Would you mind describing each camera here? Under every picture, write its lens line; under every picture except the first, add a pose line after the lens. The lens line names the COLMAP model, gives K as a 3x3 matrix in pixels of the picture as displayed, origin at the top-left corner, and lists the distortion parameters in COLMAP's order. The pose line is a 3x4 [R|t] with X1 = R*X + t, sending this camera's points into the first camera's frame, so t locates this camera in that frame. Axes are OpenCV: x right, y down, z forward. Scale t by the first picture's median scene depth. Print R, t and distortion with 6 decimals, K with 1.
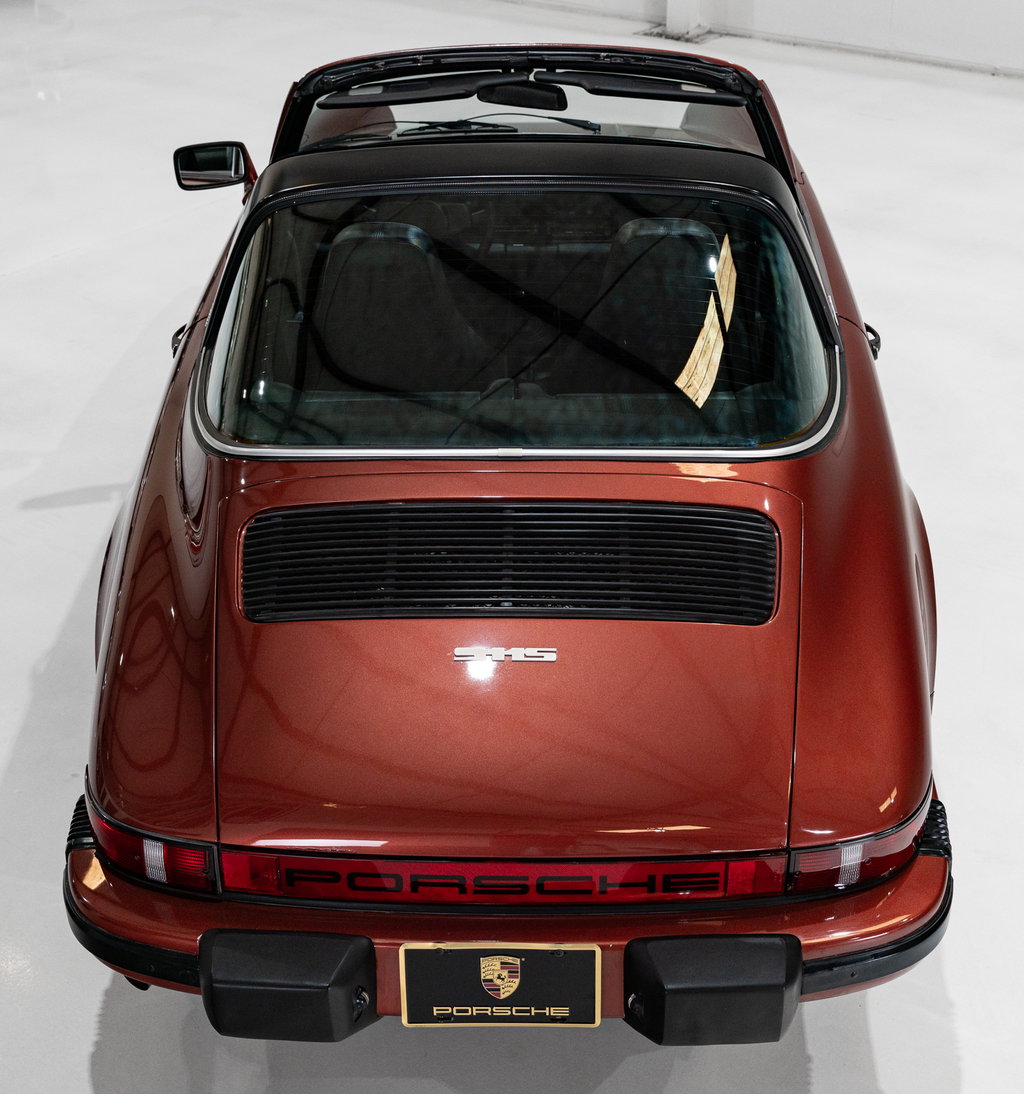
lens RADIAL K [[1739.3, 0, 519.4], [0, 1739.3, 552.1], [0, 0, 1]] dist [-0.000536, 0.000000]
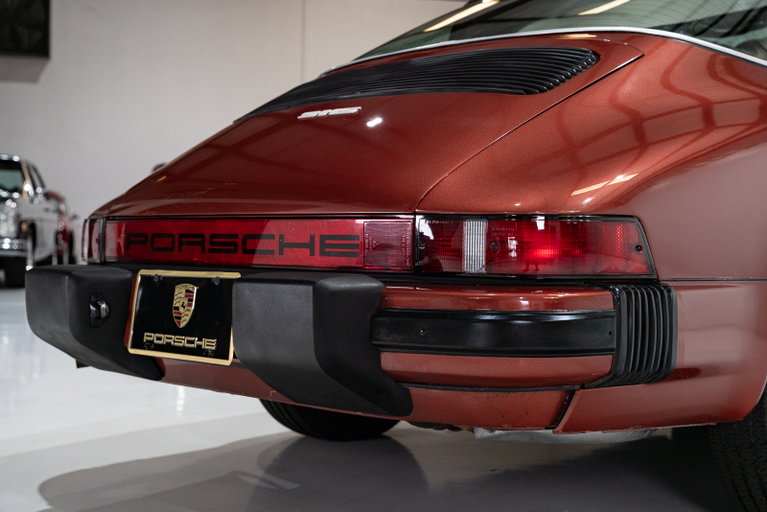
lens RADIAL K [[1117.3, 0, 386.5], [0, 1117.3, 251.6], [0, 0, 1]] dist [0.012582, 0.000000]
pose [[0.734910, 0.025960, -0.677668, 0.579109], [-0.351808, 0.868884, -0.348240, 0.419121], [0.579775, 0.494334, 0.647684, 0.579498]]
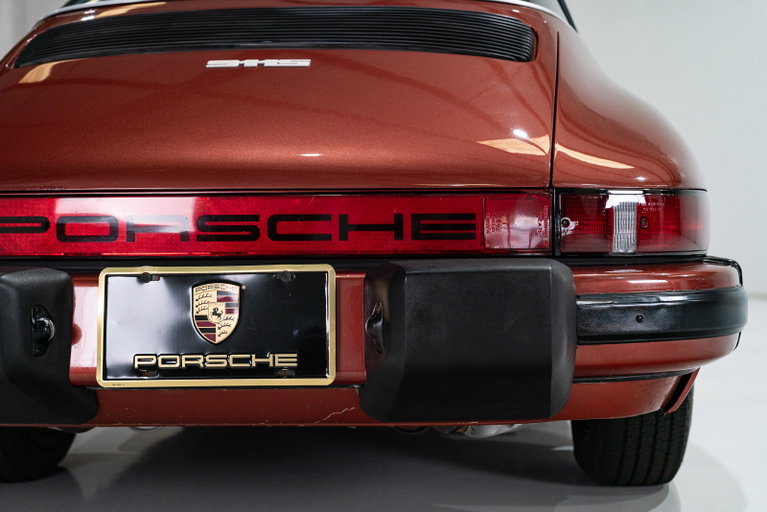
lens RADIAL K [[1117.3, 0, 386.8], [0, 1117.3, 255.8], [0, 0, 1]] dist [0.012582, 0.000000]
pose [[0.999638, 0.002962, -0.026758, 0.085204], [-0.015177, 0.882918, -0.469281, 0.468595], [0.022235, 0.469517, 0.882643, 0.507918]]
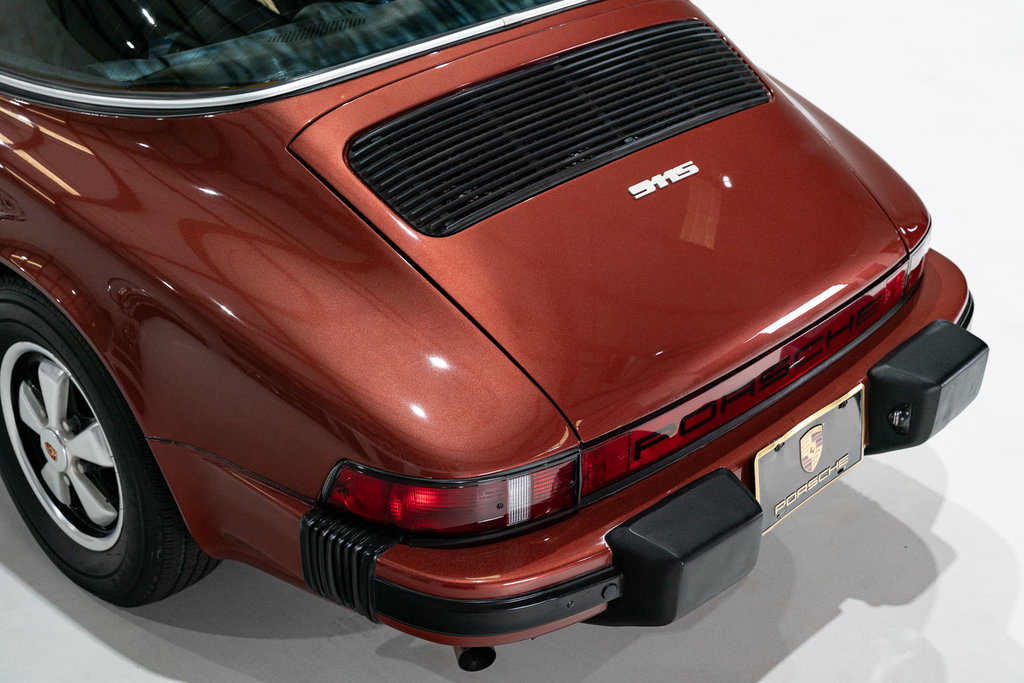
lens RADIAL K [[1524.5, 0, 517.6], [0, 1524.5, 332.4], [0, 0, 1]] dist [-0.055066, 0.000000]
pose [[0.675655, -0.342779, 0.652681, -0.705693], [0.339917, 0.930455, 0.136781, -0.009824], [-0.654176, 0.129441, 0.745184, 0.414643]]
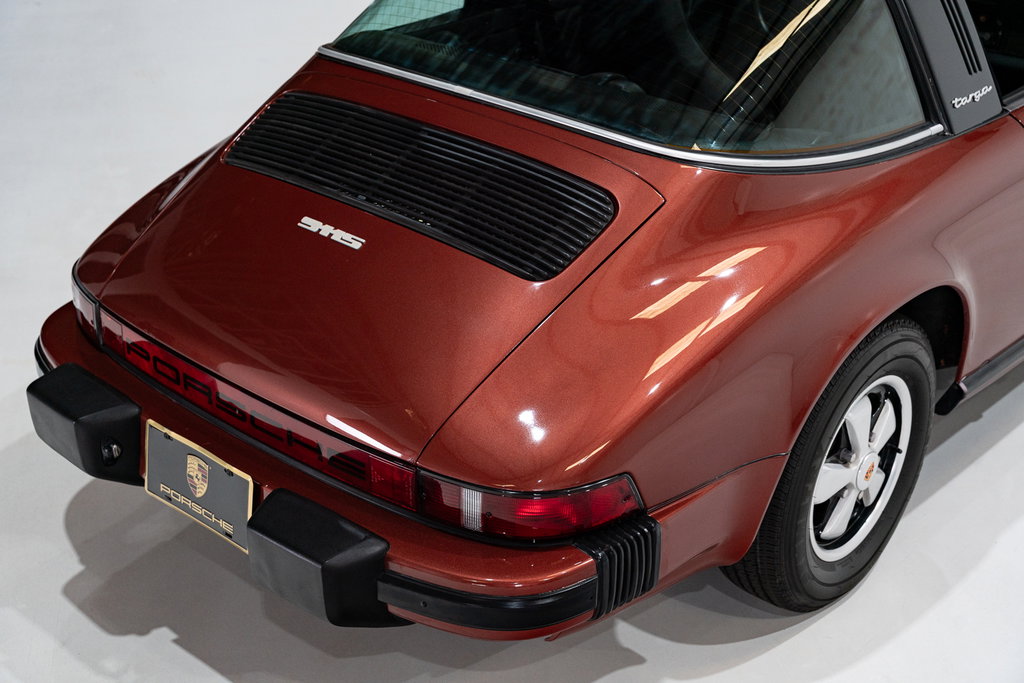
lens RADIAL K [[1491.6, 0, 523.0], [0, 1491.6, 331.5], [0, 0, 1]] dist [0.012582, 0.000000]
pose [[0.763804, 0.310289, -0.565972, 0.686814], [-0.332902, 0.940619, 0.066420, 0.013129], [0.552974, 0.137681, 0.821744, 0.282037]]
